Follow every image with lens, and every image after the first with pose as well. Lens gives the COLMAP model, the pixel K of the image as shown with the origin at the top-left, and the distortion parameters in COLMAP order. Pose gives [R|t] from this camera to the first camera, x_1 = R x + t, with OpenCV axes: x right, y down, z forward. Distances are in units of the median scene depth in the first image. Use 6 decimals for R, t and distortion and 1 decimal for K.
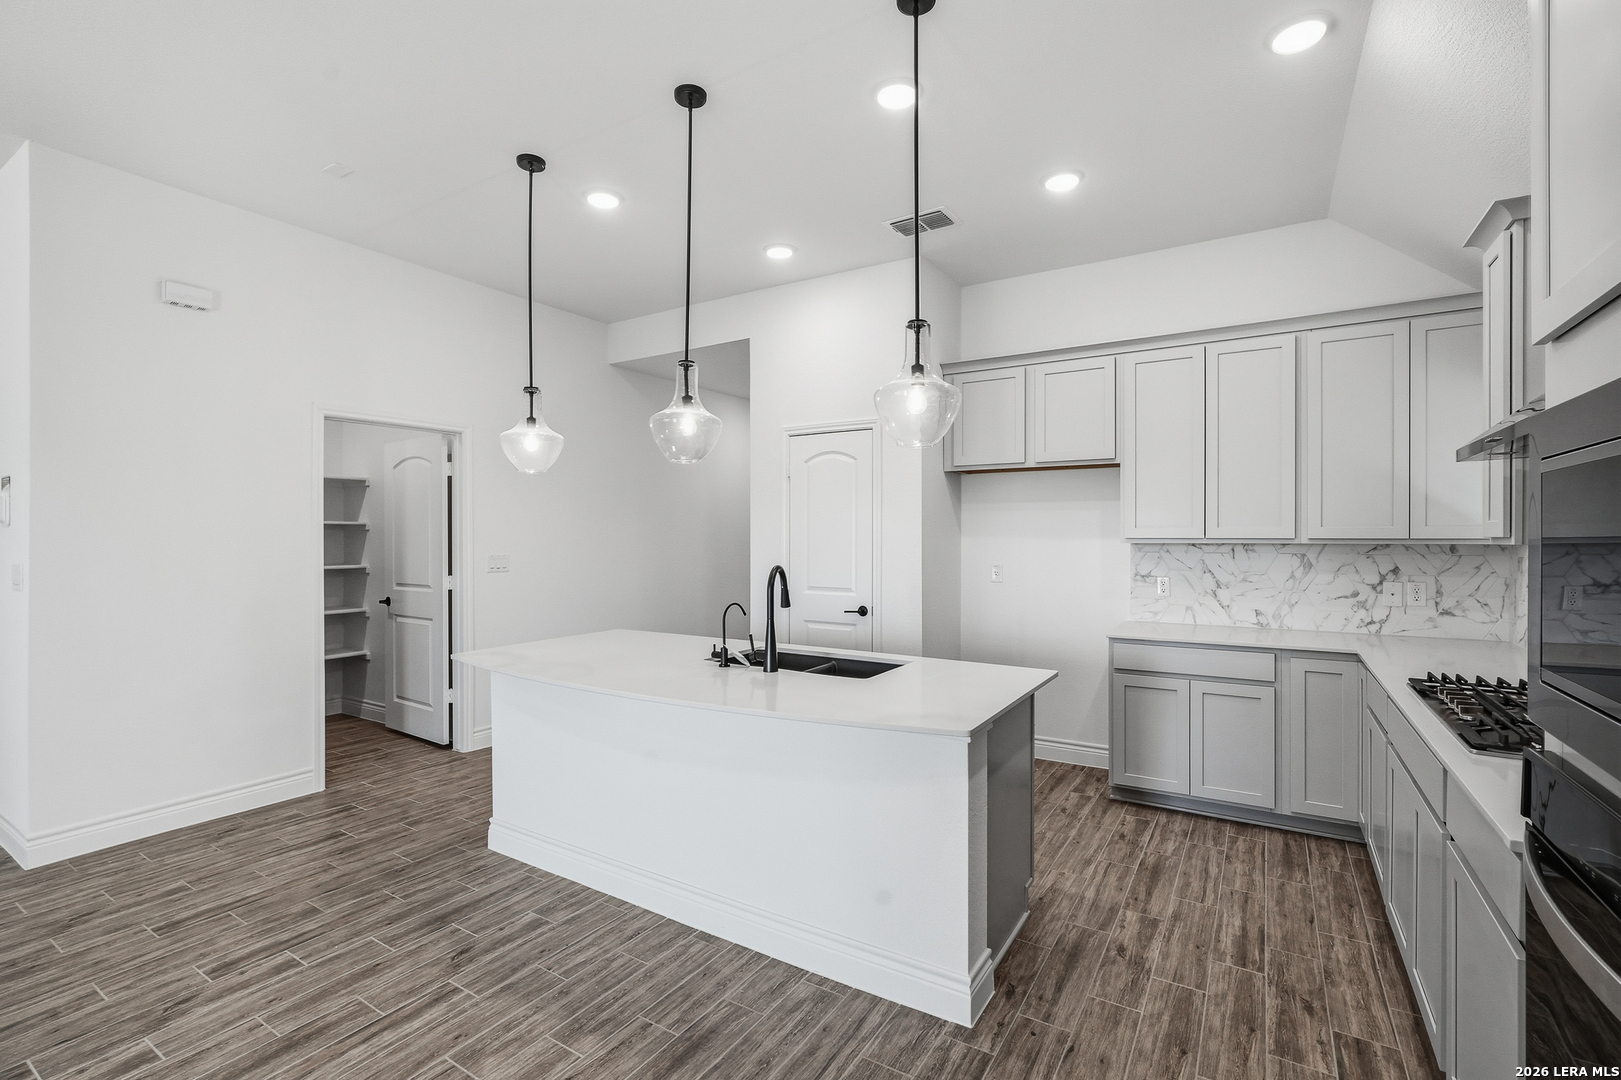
lens RADIAL K [[731.5, 0, 805.0], [0, 731.5, 535.5], [0, 0, 1]] dist [-0.012498, 0.005626]
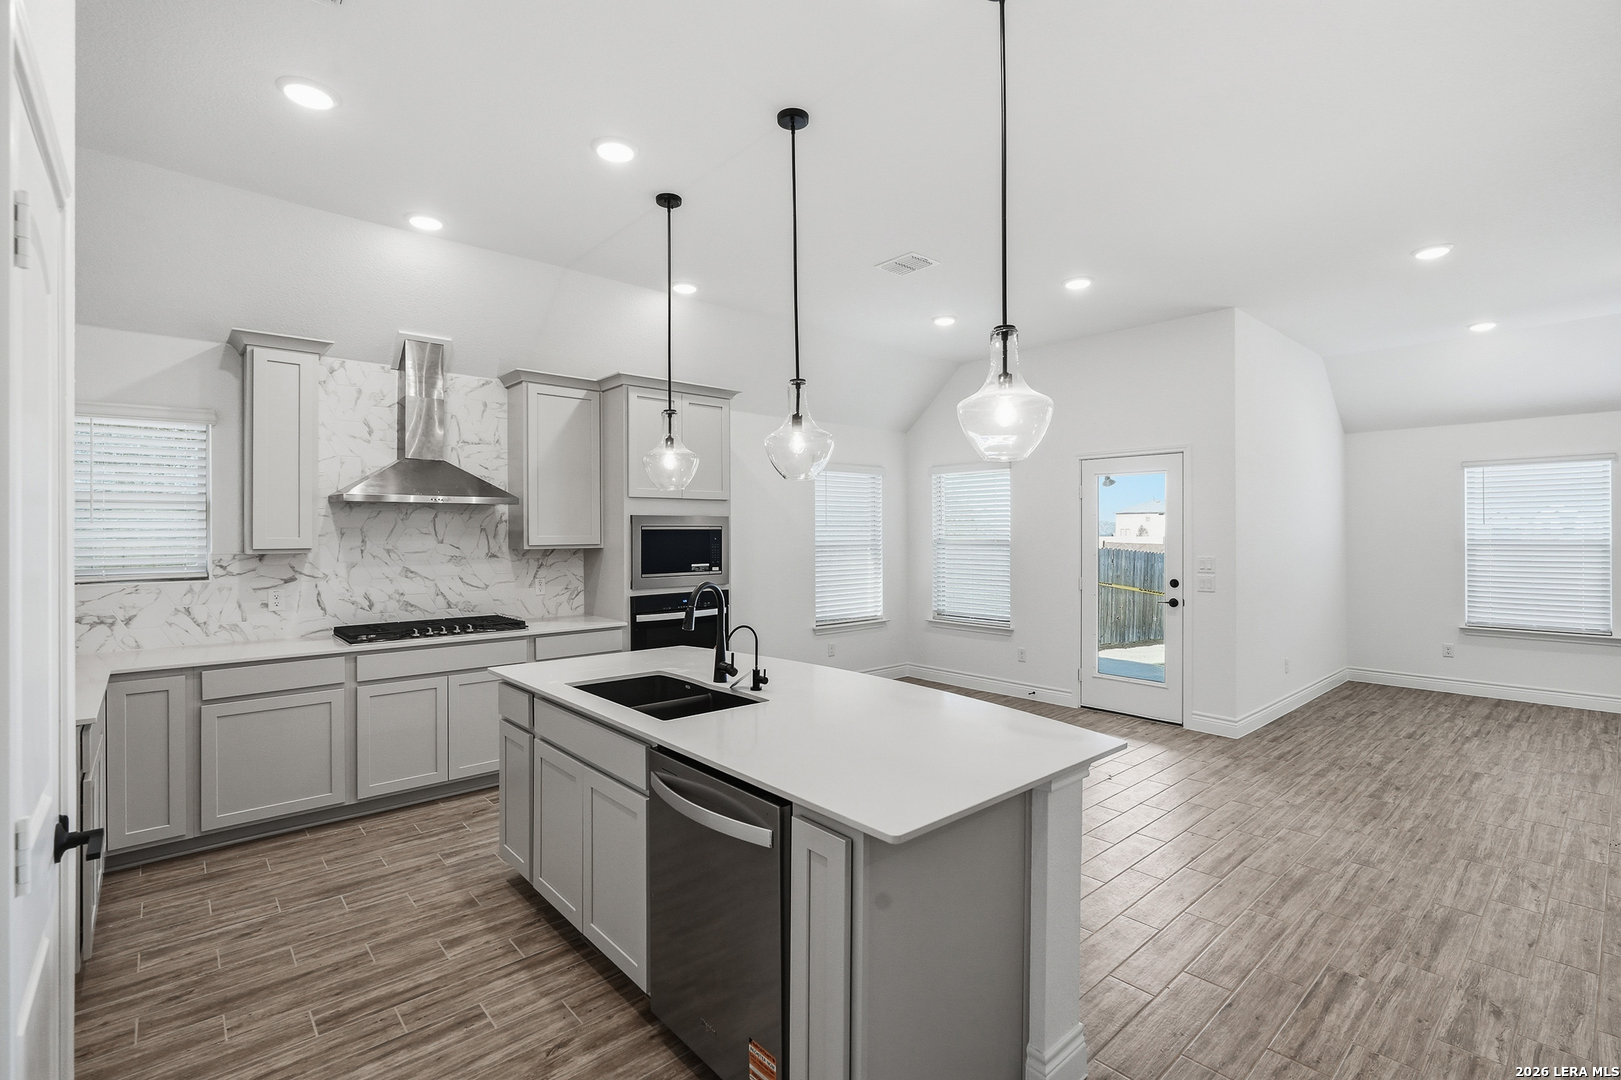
lens RADIAL K [[734.9, 0, 807.8], [0, 734.9, 534.5], [0, 0, 1]] dist [-0.012404, 0.005082]
pose [[-0.960751, 0.001414, 0.277408, -0.360414], [0.001793, 0.999998, 0.001113, -0.018902], [-0.277406, 0.001567, -0.960751, 1.557971]]
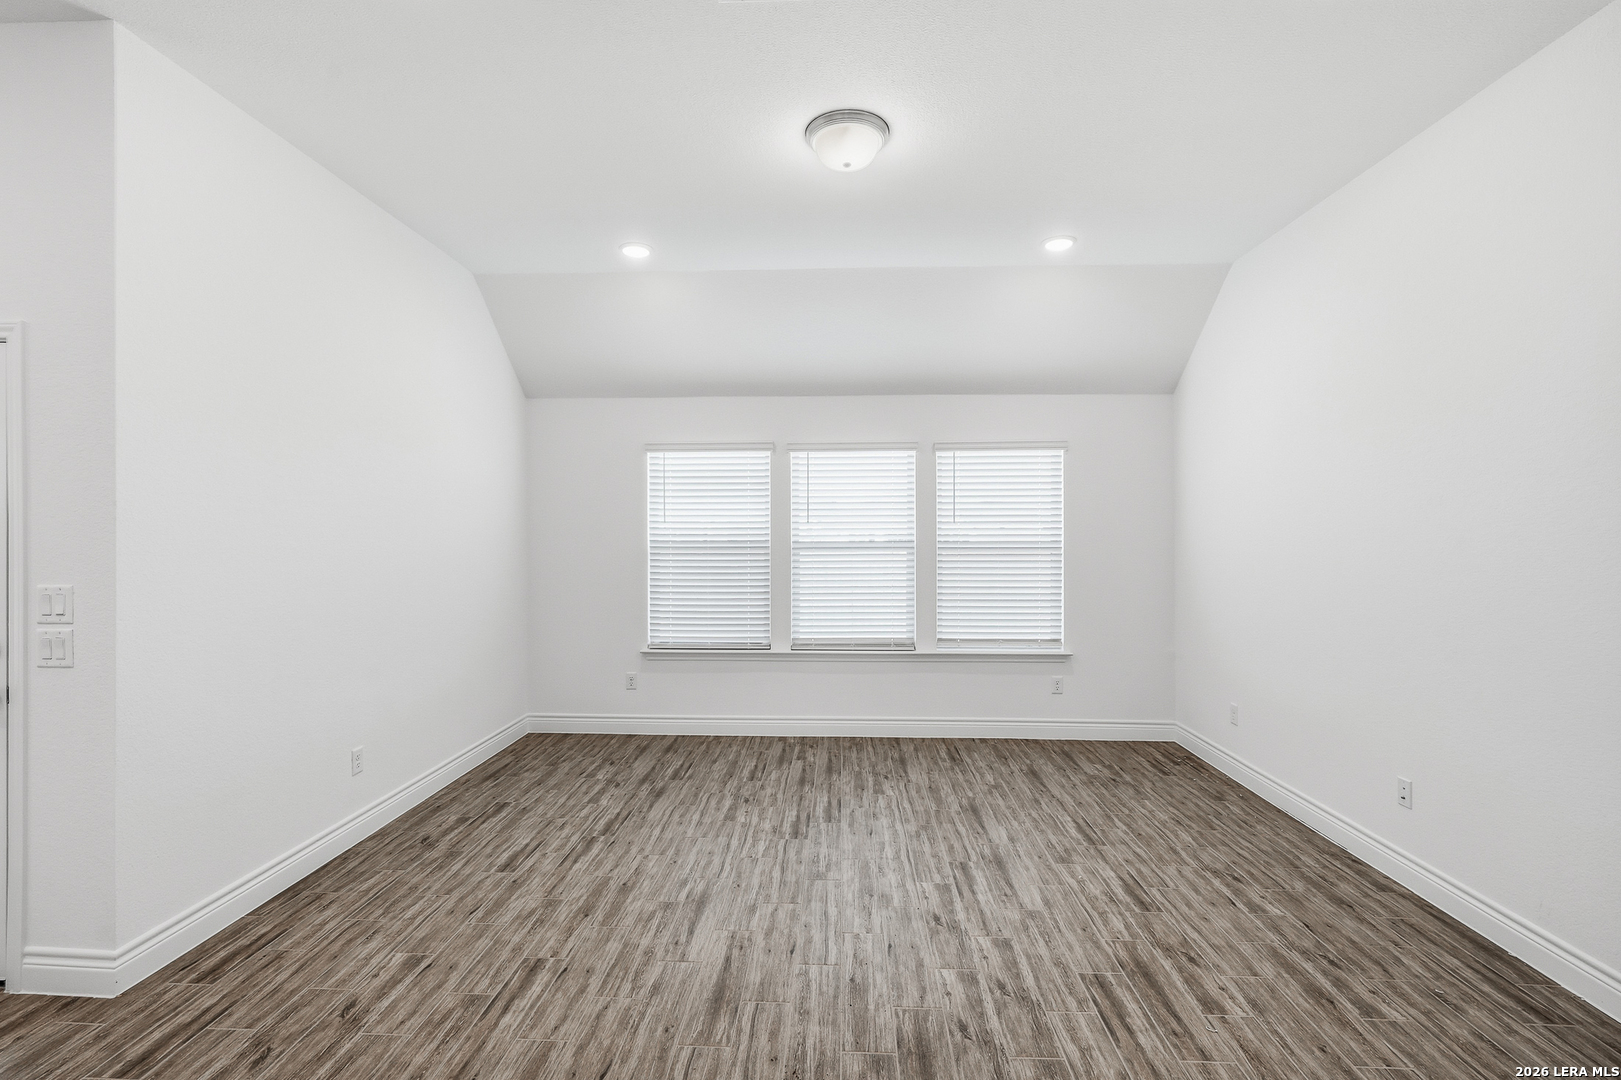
lens RADIAL K [[734.9, 0, 807.8], [0, 734.9, 534.5], [0, 0, 1]] dist [-0.012404, 0.005082]
pose [[-0.867715, -0.000704, -0.497062, -1.003693], [-0.001373, 0.999999, 0.000980, -0.016684], [0.497061, 0.001533, -0.867714, 0.758074]]
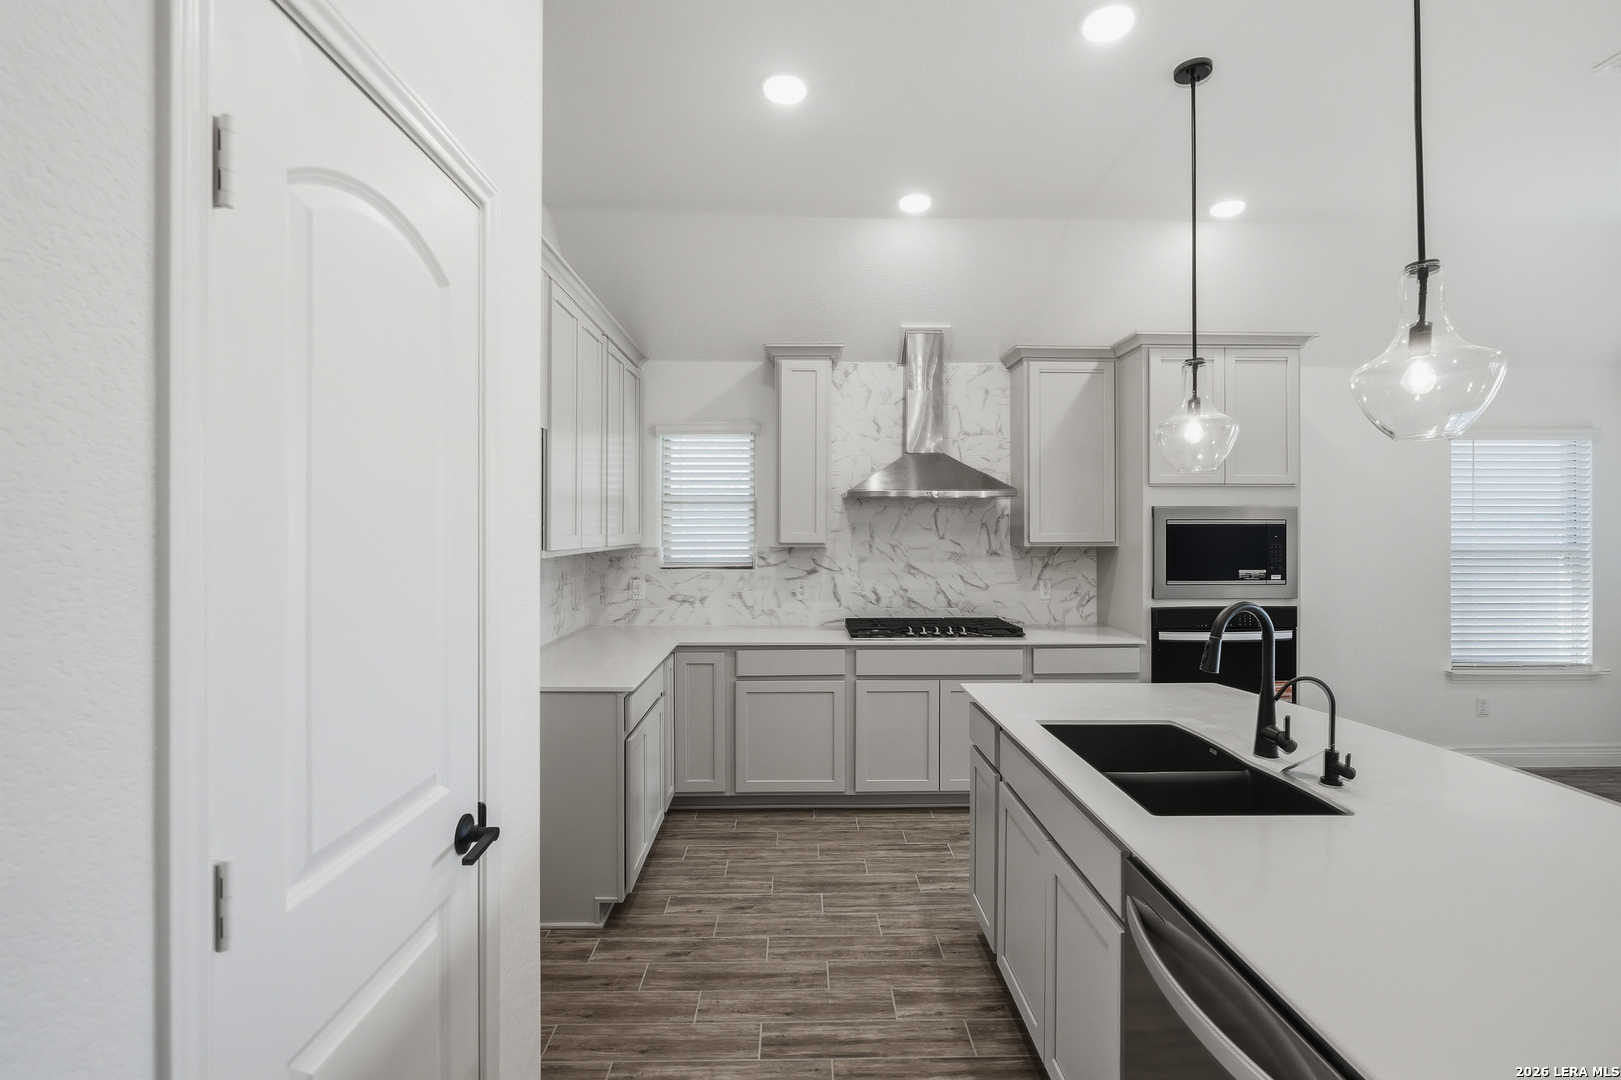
lens RADIAL K [[737.0, 0, 811.3], [0, 737.0, 531.4], [0, 0, 1]] dist [-0.008555, 0.004792]
pose [[-0.551477, -0.001284, 0.834189, -0.302794], [-0.001446, 0.999999, 0.000584, -0.017274], [-0.834189, -0.000884, -0.551478, 1.369842]]
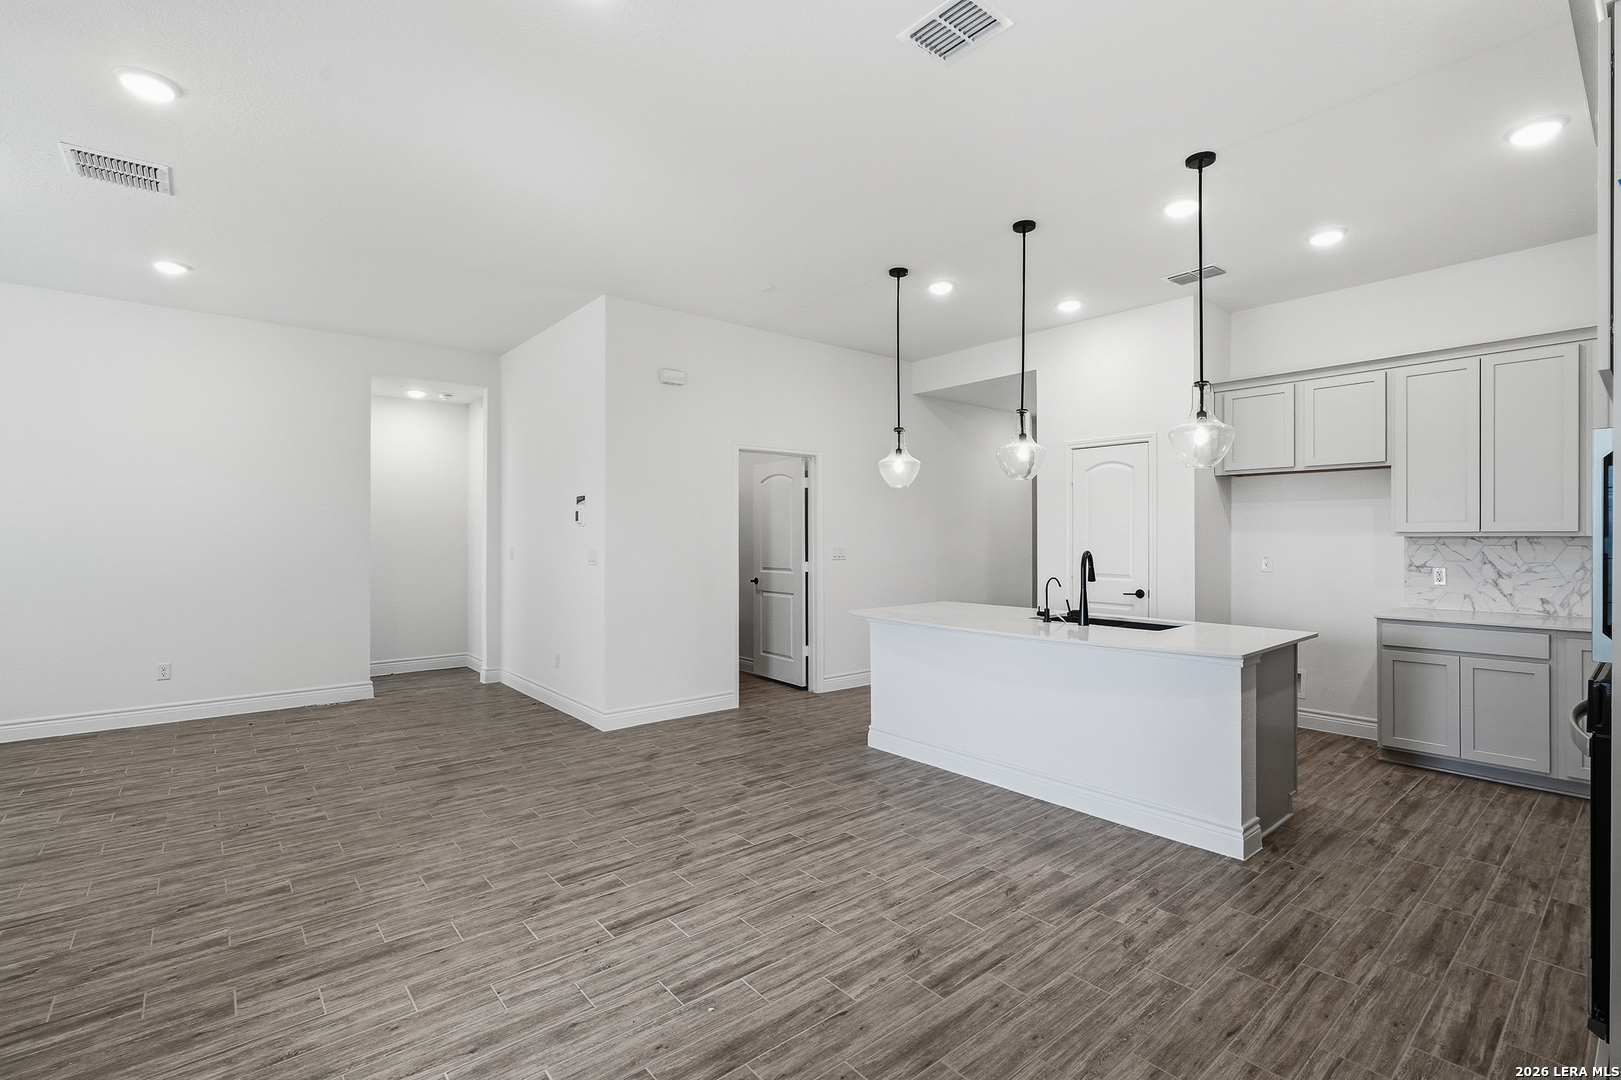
lens RADIAL K [[734.9, 0, 807.8], [0, 734.9, 534.5], [0, 0, 1]] dist [-0.012404, 0.005082]
pose [[0.952707, -0.001989, -0.303884, -0.097617], [0.001830, 0.999998, -0.000811, 0.007869], [0.303885, 0.000217, 0.952709, -0.408122]]
